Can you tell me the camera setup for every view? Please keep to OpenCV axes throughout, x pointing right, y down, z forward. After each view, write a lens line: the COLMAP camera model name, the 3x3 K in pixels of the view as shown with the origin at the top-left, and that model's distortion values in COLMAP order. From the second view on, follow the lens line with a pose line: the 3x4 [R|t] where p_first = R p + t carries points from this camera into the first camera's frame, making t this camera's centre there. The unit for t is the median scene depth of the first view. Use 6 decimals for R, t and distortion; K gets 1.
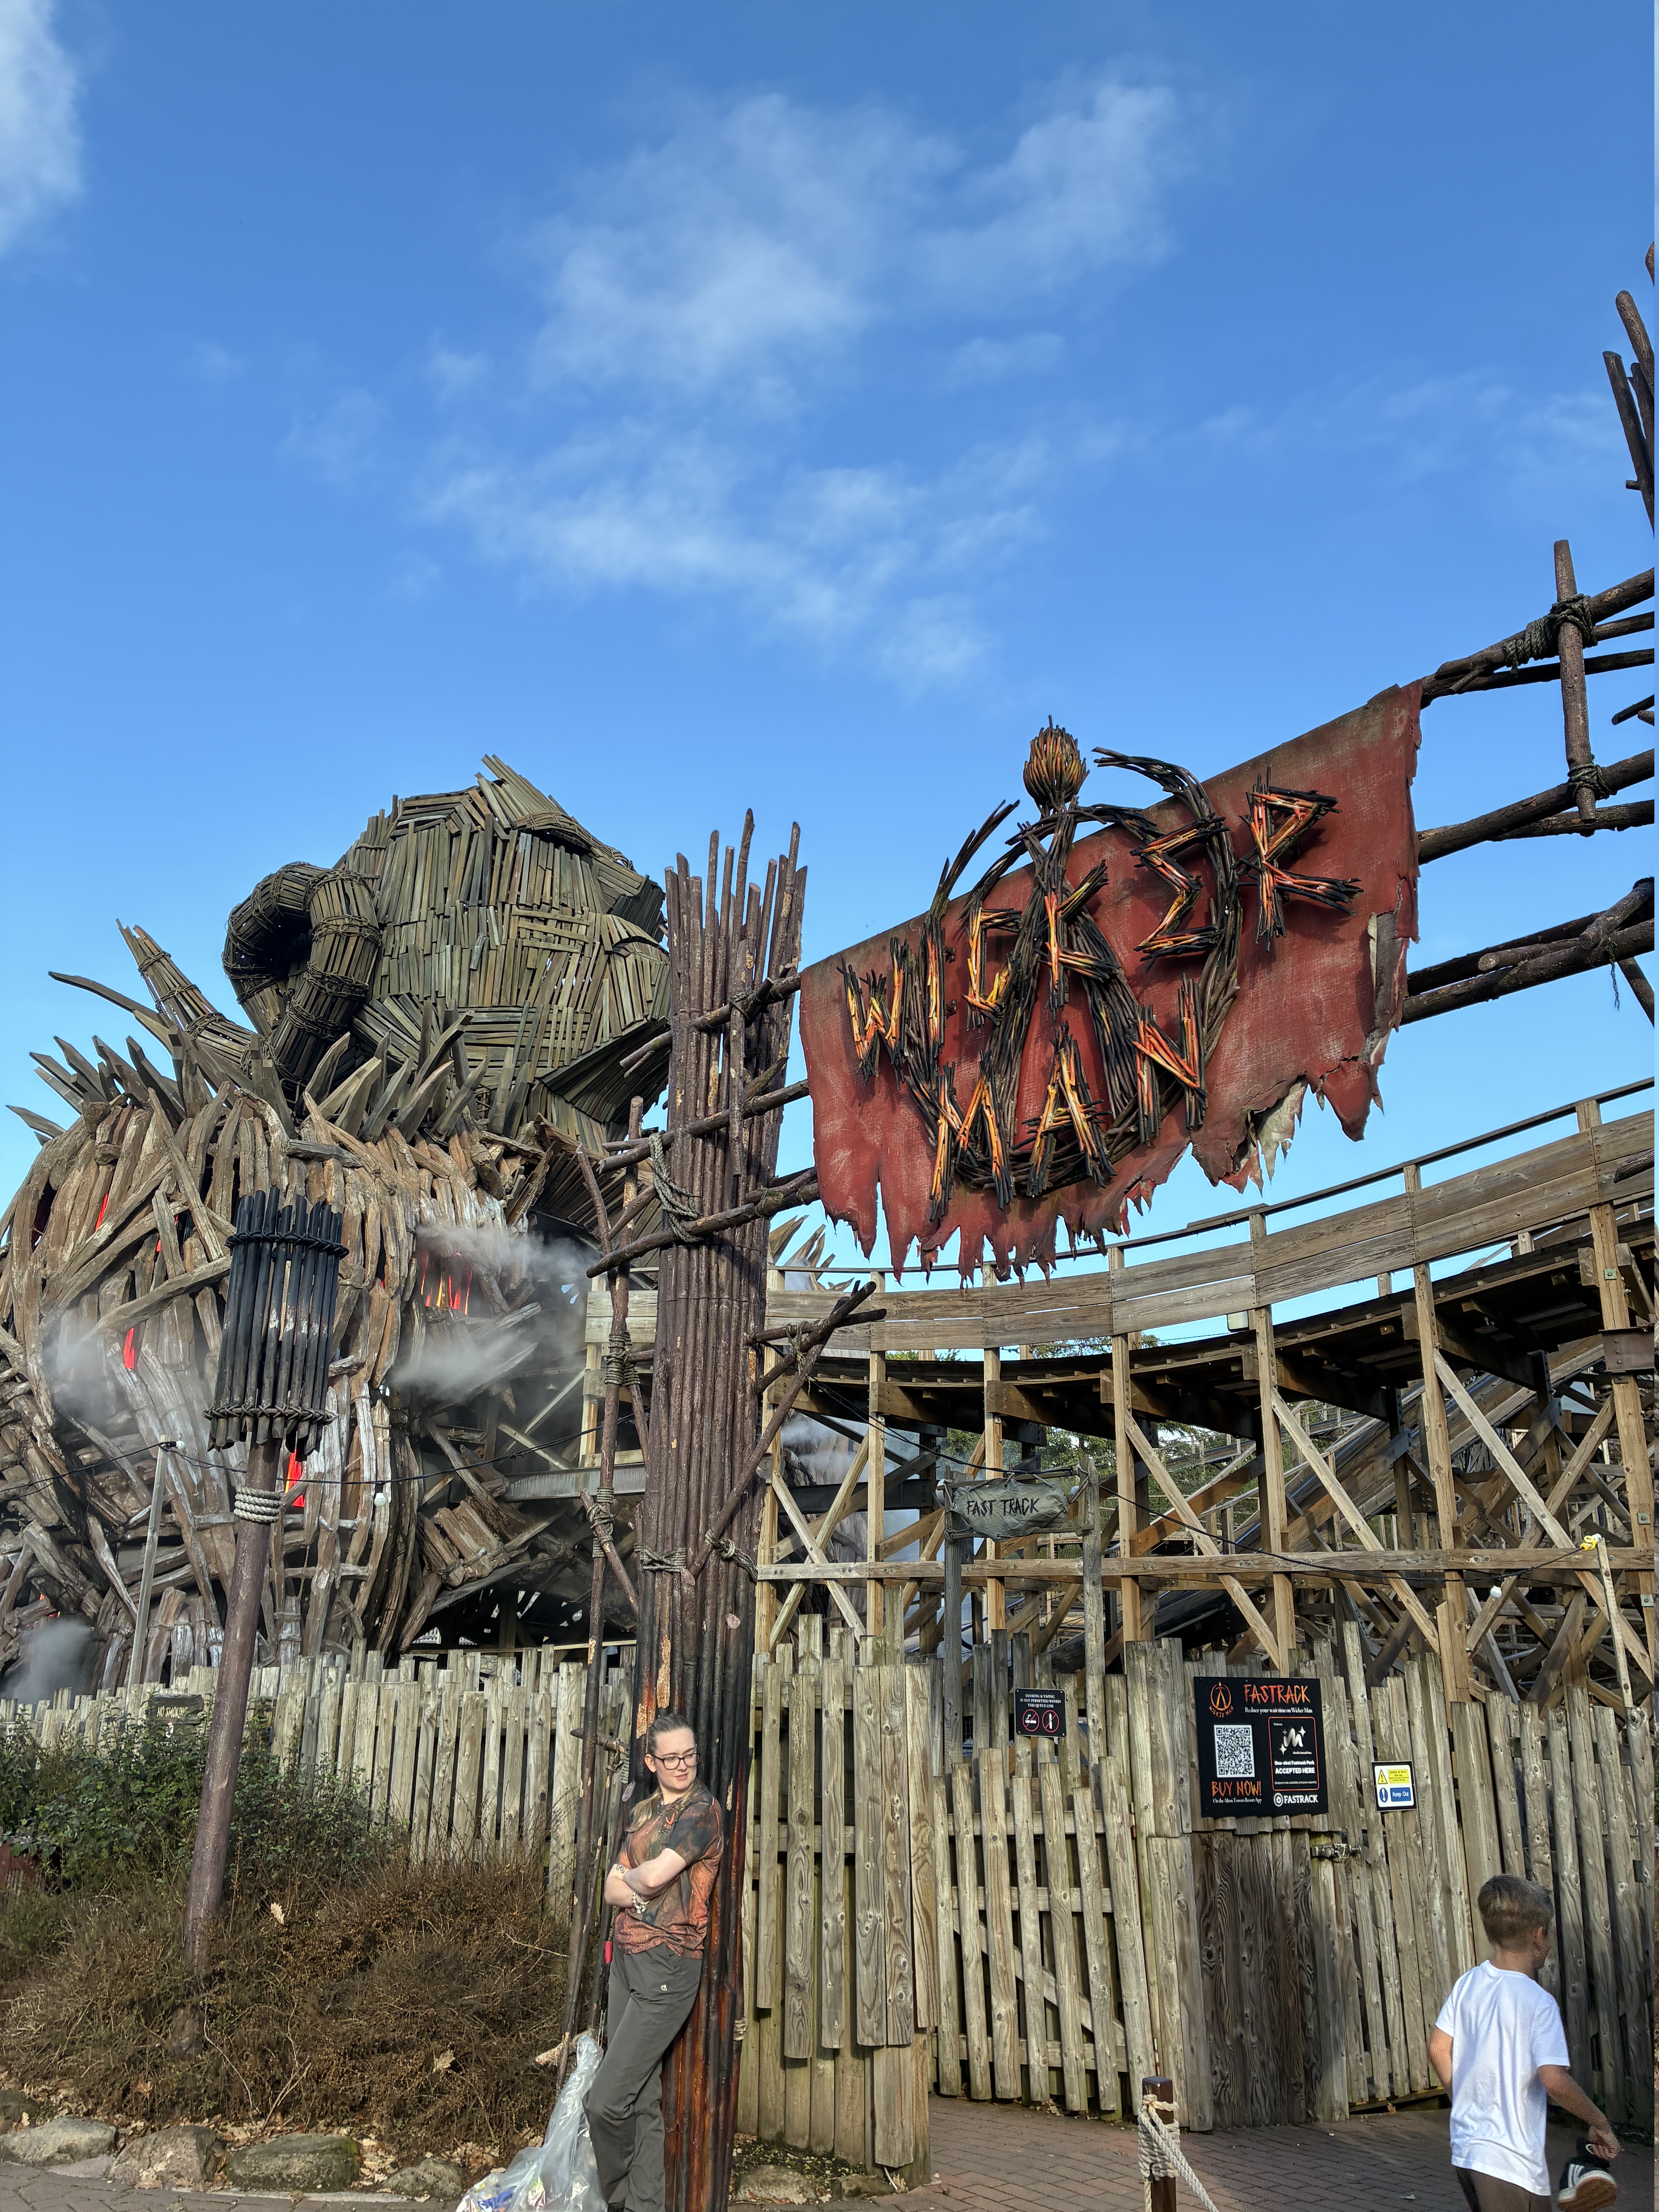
lens RADIAL K [[1634.2, 0, 837.2], [0, 1634.2, 1121.0], [0, 0, 1]] dist [-0.016261, -0.011364]
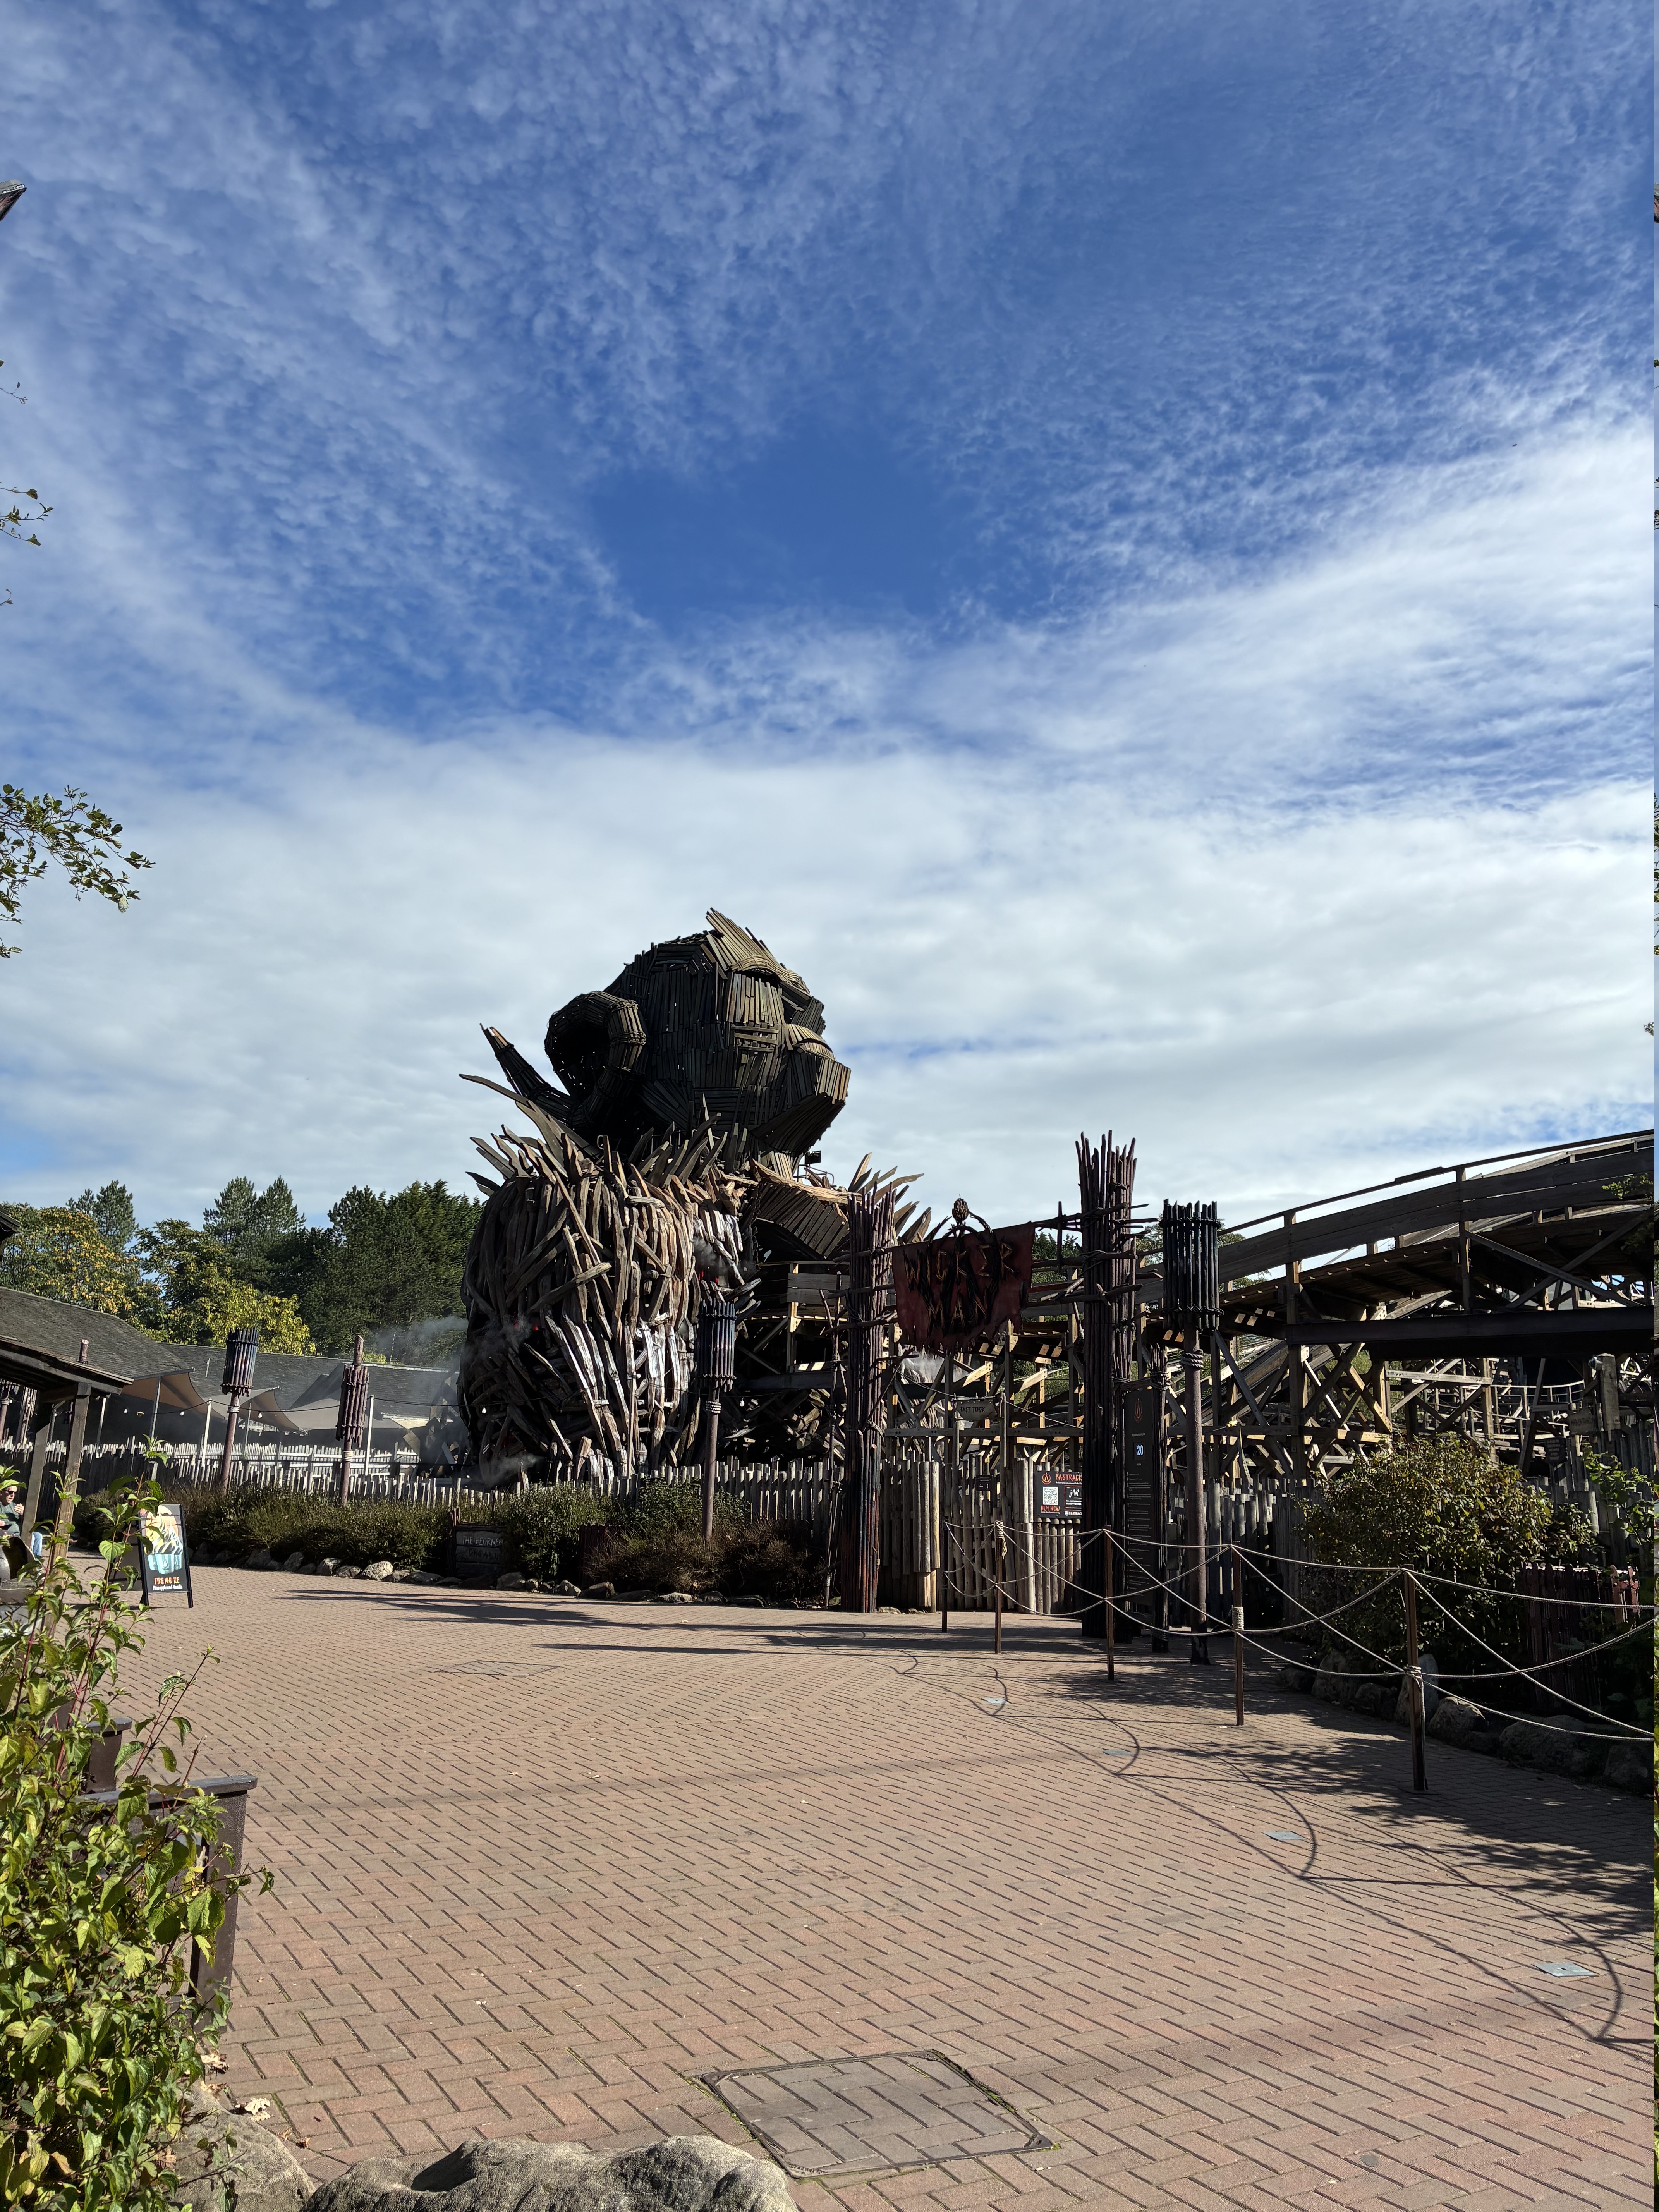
lens RADIAL K [[1634.2, 0, 824.8], [0, 1634.2, 1091.5], [0, 0, 1]] dist [-0.016261, -0.011364]
pose [[0.995898, -0.007845, -0.090143, 0.052954], [0.013593, 0.997900, 0.063330, -0.230683], [0.089457, -0.064296, 0.993913, -0.837320]]
